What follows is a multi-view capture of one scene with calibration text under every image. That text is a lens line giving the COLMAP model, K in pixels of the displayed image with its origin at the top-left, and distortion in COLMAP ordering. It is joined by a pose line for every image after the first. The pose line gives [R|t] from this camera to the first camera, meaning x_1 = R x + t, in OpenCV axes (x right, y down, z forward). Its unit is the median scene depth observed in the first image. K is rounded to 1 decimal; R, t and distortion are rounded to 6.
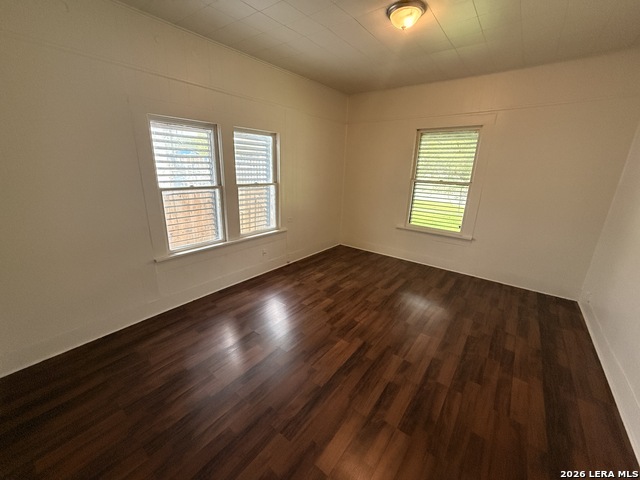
lens RADIAL K [[256.9, 0, 320.0], [0, 256.9, 239.9], [0, 0, 1]] dist [0.013863, 0.000013]
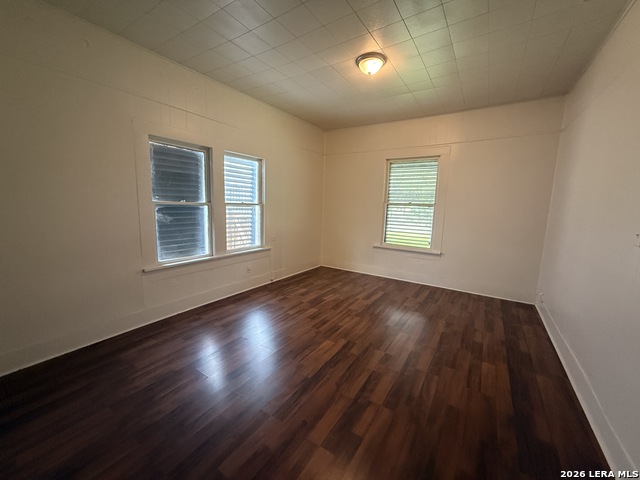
lens RADIAL K [[256.9, 0, 319.3], [0, 256.9, 239.1], [0, 0, 1]] dist [0.013863, 0.000013]
pose [[0.996731, -0.010203, 0.080148, -0.021485], [0.021301, 0.990081, -0.138871, 0.101077], [-0.077936, 0.140125, 0.987062, -0.073427]]
